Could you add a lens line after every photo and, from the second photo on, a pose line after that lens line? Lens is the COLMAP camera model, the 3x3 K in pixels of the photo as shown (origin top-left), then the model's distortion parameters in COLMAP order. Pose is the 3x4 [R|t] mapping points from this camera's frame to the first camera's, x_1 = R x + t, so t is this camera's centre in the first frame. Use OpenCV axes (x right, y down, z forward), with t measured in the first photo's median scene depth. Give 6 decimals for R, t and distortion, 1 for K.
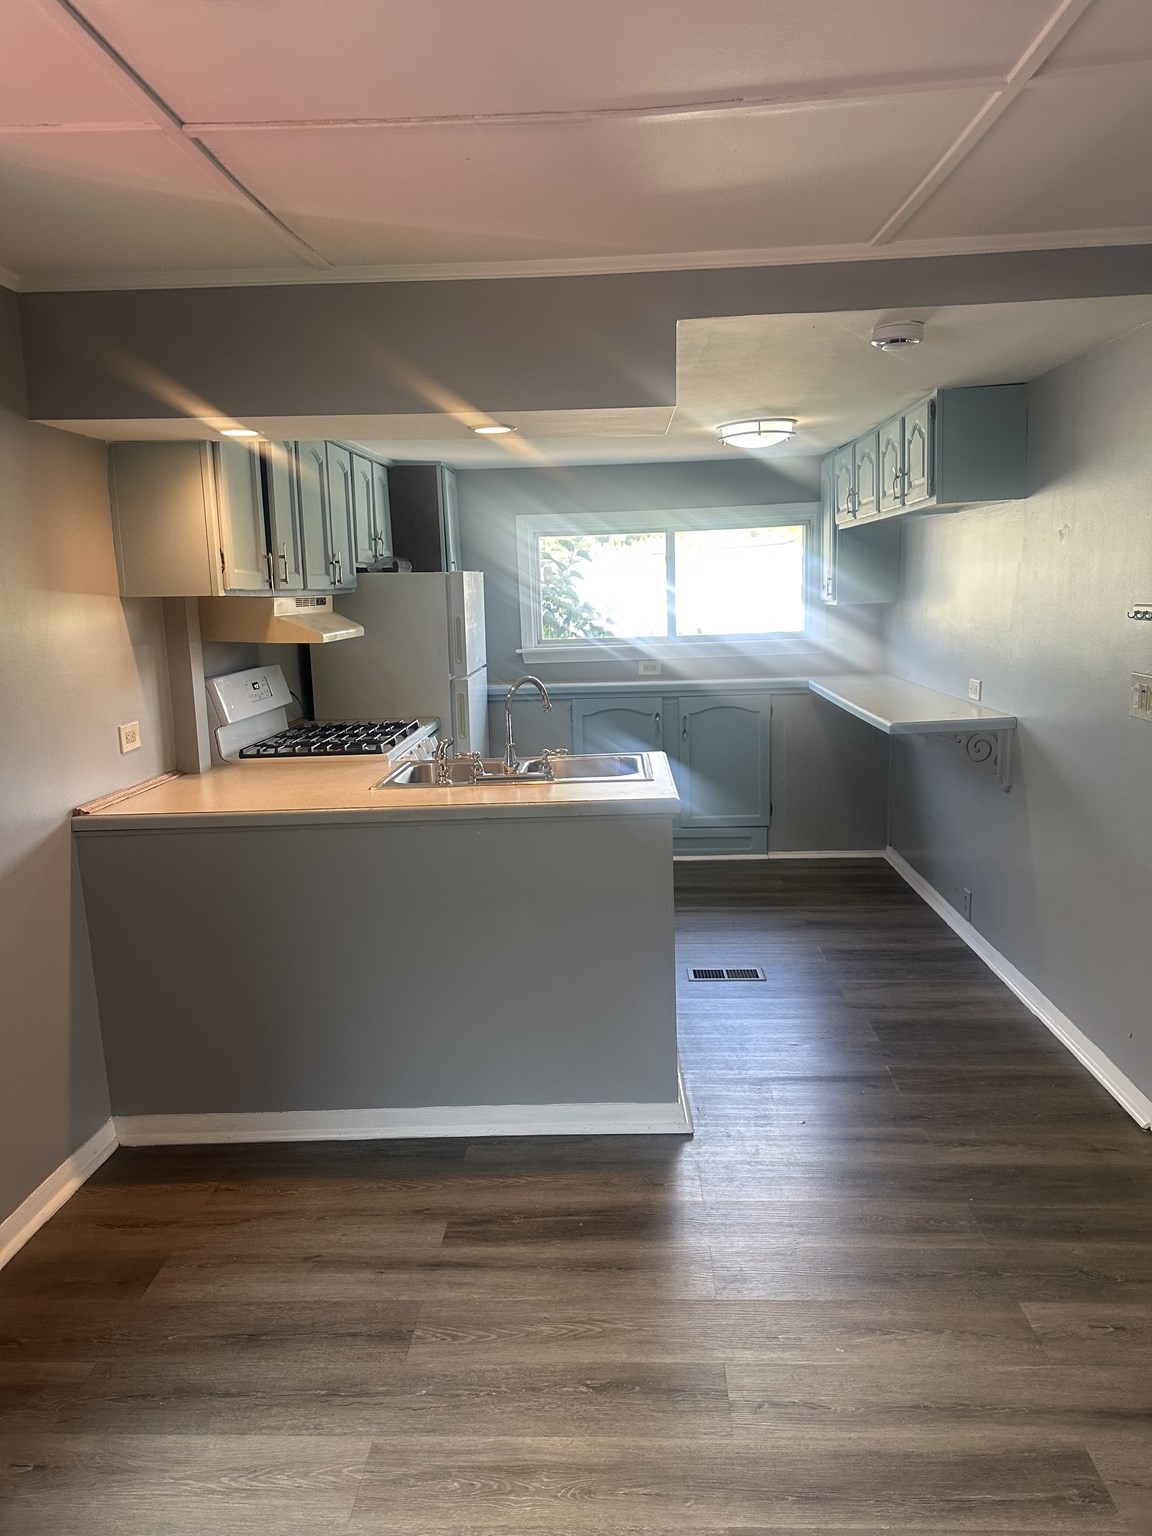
lens RADIAL K [[1078.5, 0, 585.1], [0, 1078.5, 765.1], [0, 0, 1]] dist [0.058326, -0.074631]
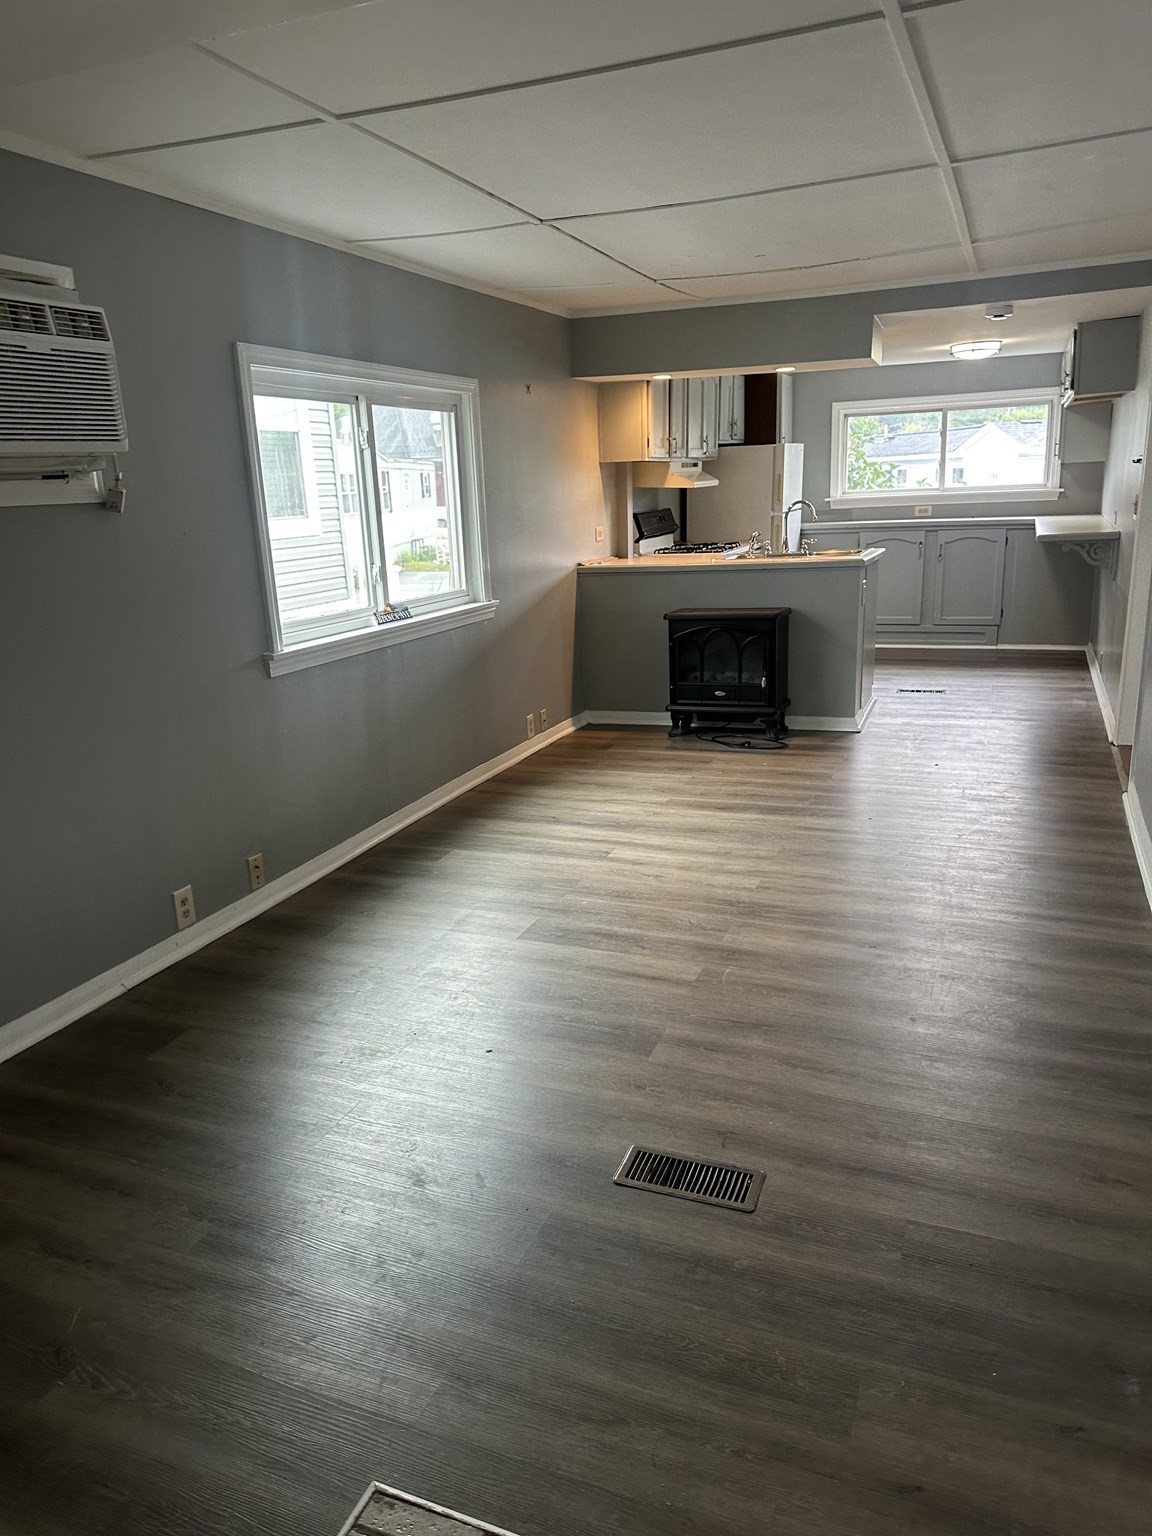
lens RADIAL K [[1078.5, 0, 557.9], [0, 1078.5, 758.1], [0, 0, 1]] dist [0.058326, -0.074631]
pose [[0.934486, 0.081590, -0.346525, 0.196141], [-0.044645, 0.992557, 0.113305, 0.132450], [0.353190, -0.090411, 0.931173, -0.758746]]
